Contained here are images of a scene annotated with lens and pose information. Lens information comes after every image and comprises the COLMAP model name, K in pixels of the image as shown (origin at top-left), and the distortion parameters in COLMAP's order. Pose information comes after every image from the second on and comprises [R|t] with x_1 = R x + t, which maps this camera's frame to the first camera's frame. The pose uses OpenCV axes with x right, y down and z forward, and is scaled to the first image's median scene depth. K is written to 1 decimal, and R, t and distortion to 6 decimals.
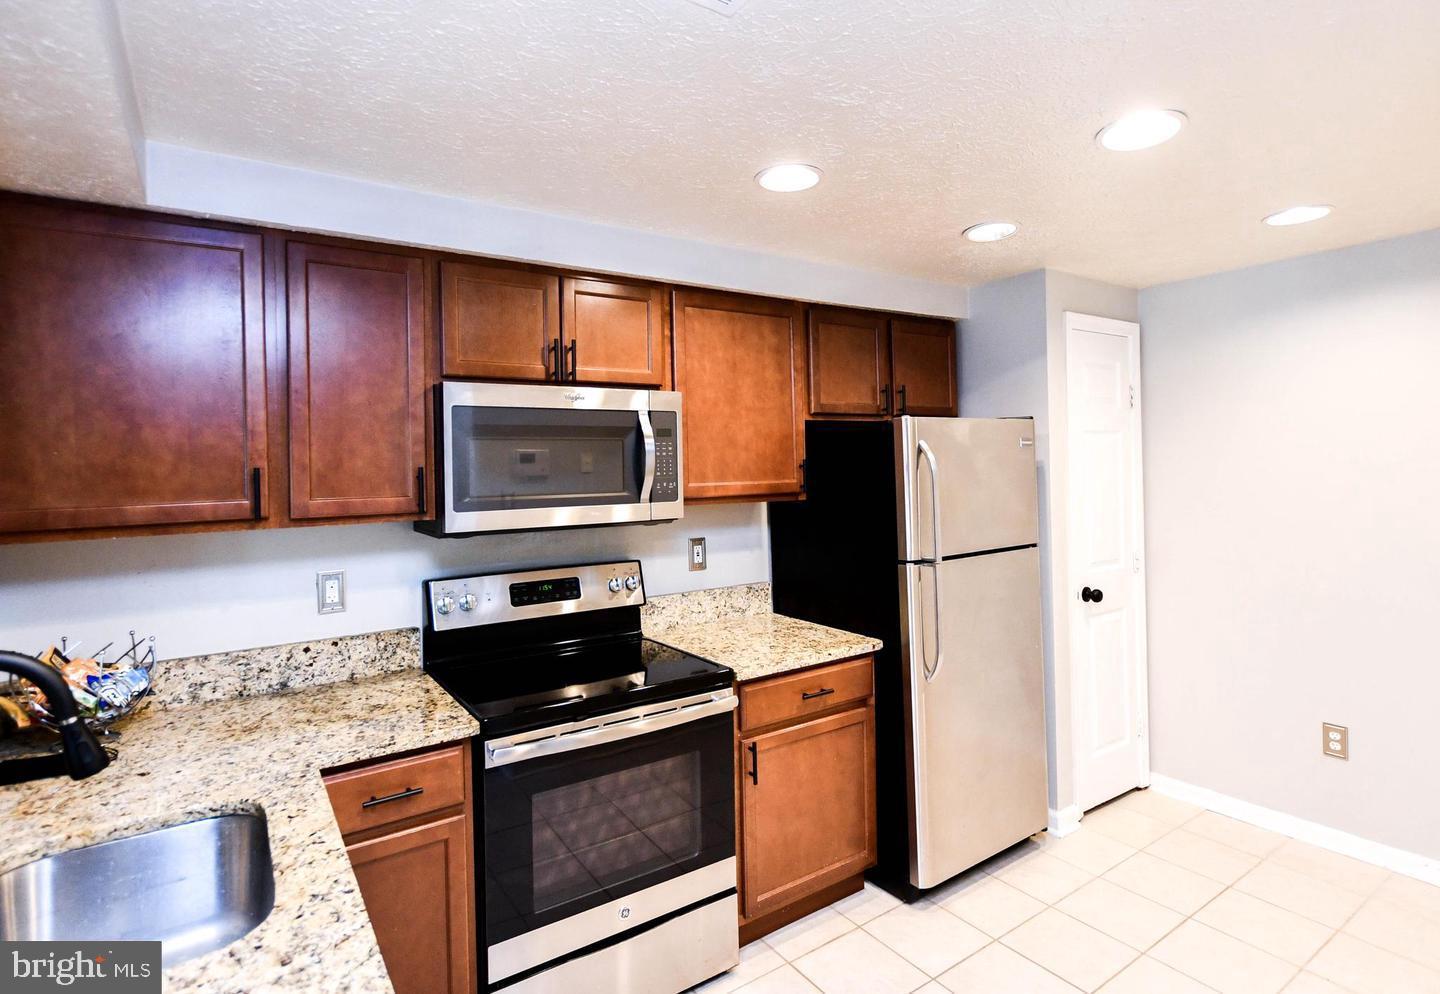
lens RADIAL K [[737.9, 0, 719.8], [0, 737.9, 471.2], [0, 0, 1]] dist [0.000952, 0.000145]
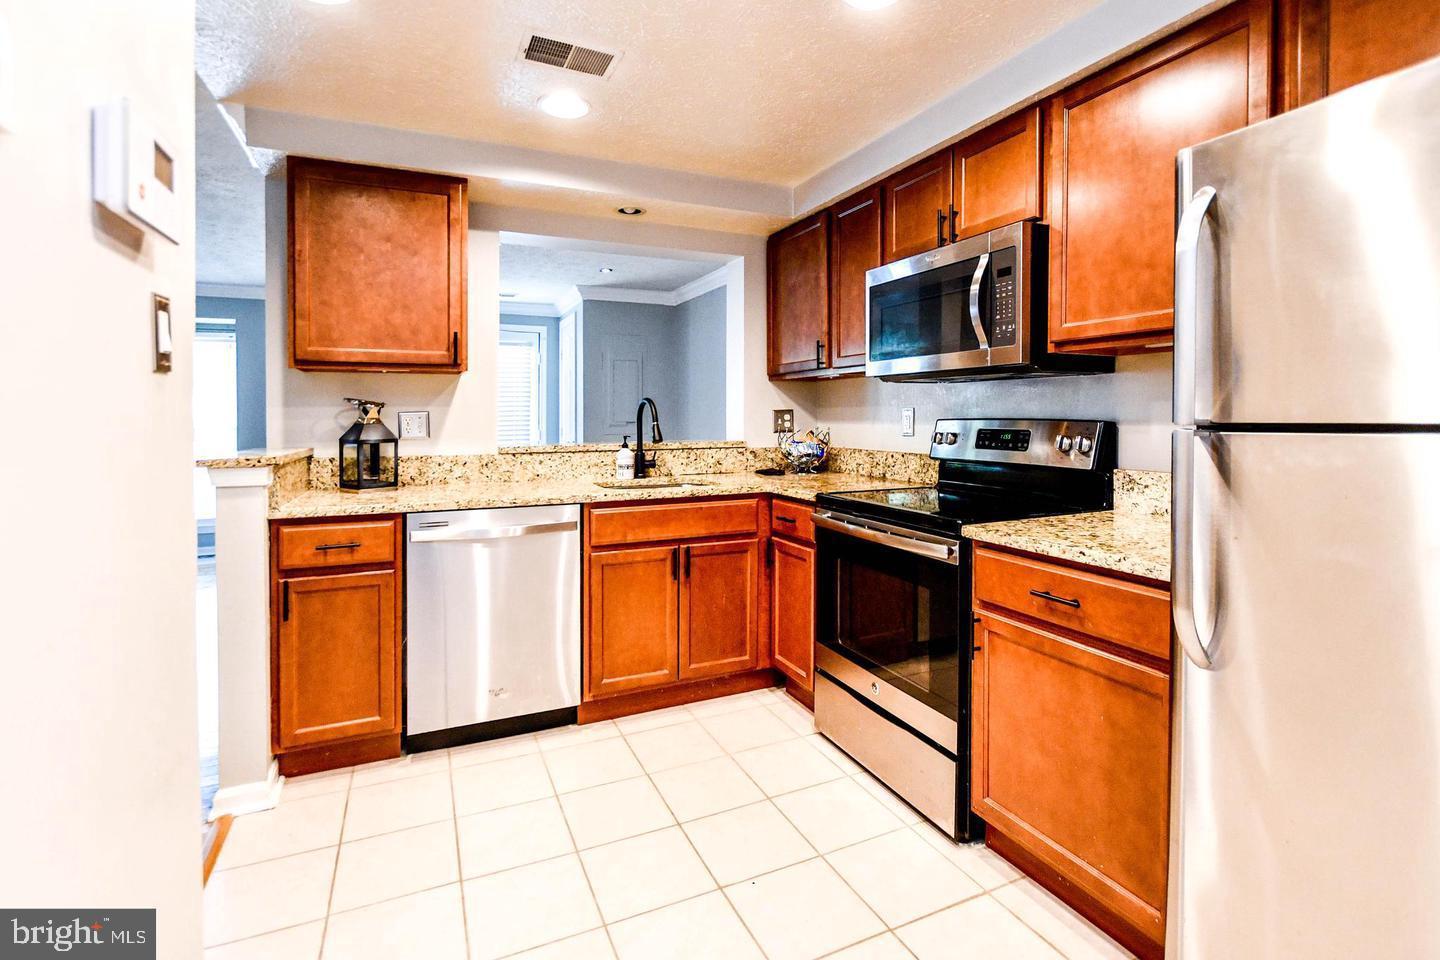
lens RADIAL K [[671.1, 0, 719.0], [0, 671.1, 417.7], [0, 0, 1]] dist [-0.000686, -0.000025]
pose [[-0.169391, 0.025535, -0.985218, 0.829349], [0.001039, 0.999668, 0.025731, 0.110358], [0.985548, 0.003335, -0.169362, 0.793538]]
